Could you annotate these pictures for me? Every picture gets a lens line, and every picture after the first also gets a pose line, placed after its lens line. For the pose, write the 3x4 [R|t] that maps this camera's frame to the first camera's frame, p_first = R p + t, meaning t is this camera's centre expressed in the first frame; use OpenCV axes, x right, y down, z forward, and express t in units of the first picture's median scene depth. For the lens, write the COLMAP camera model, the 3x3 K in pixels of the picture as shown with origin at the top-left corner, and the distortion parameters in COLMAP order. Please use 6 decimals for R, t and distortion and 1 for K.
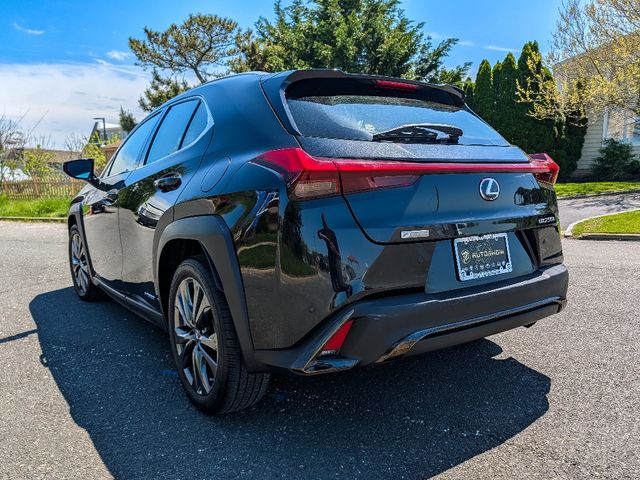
lens RADIAL K [[513.4, 0, 320.0], [0, 513.4, 240.0], [0, 0, 1]] dist [-0.004619, -0.007148]
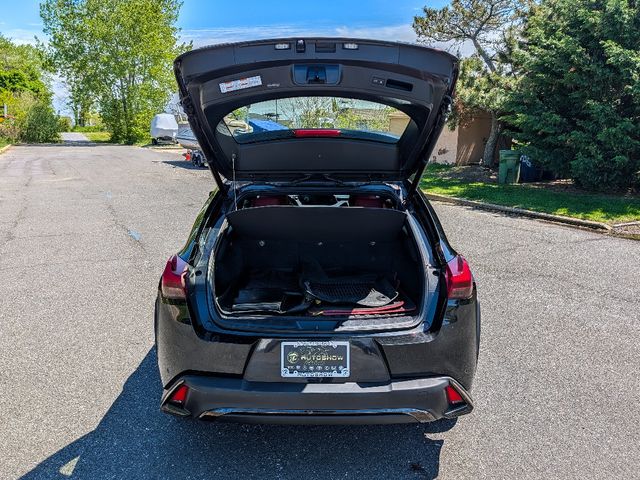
lens RADIAL K [[476.5, 0, 311.2], [0, 476.5, 229.0], [0, 0, 1]] dist [-0.000138, -0.008862]
pose [[0.819480, 0.126932, -0.558875, 0.116058], [-0.079933, 0.990948, 0.107859, -0.050081], [0.567507, -0.043716, 0.822207, 0.014785]]
